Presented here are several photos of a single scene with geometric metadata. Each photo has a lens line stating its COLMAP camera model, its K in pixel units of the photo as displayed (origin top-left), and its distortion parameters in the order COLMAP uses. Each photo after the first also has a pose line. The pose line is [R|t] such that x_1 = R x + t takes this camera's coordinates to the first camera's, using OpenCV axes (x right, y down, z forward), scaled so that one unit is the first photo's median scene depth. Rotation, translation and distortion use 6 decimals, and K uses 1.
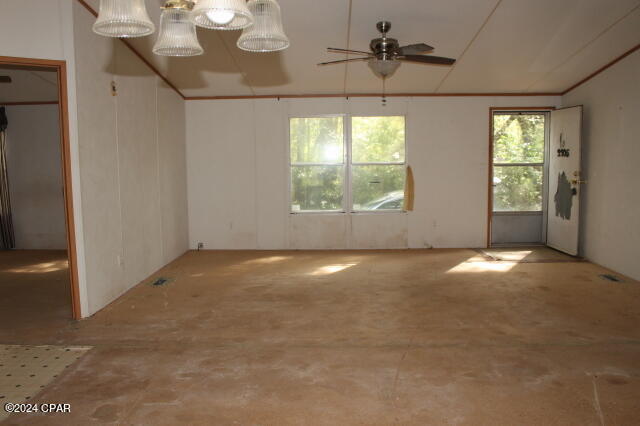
lens RADIAL K [[529.5, 0, 320.0], [0, 529.5, 213.0], [0, 0, 1]] dist [-0.092476, 0.010854]
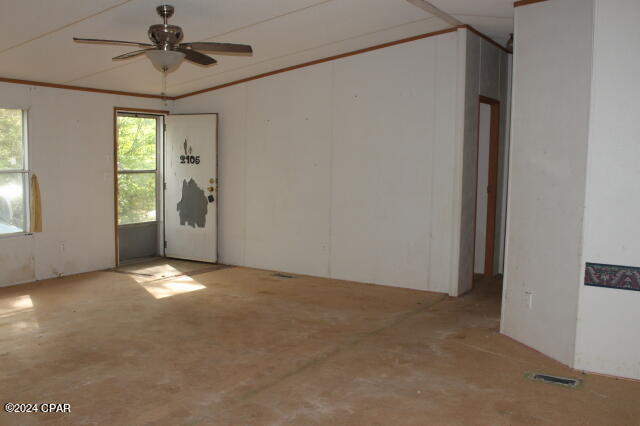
lens RADIAL K [[615.7, 0, 320.0], [0, 615.7, 213.0], [0, 0, 1]] dist [-0.084630, 0.008002]
pose [[0.507312, -0.054773, 0.860020, -0.429935], [0.070170, 0.997290, 0.022123, -0.025312], [-0.858901, 0.049124, 0.509781, 0.213672]]
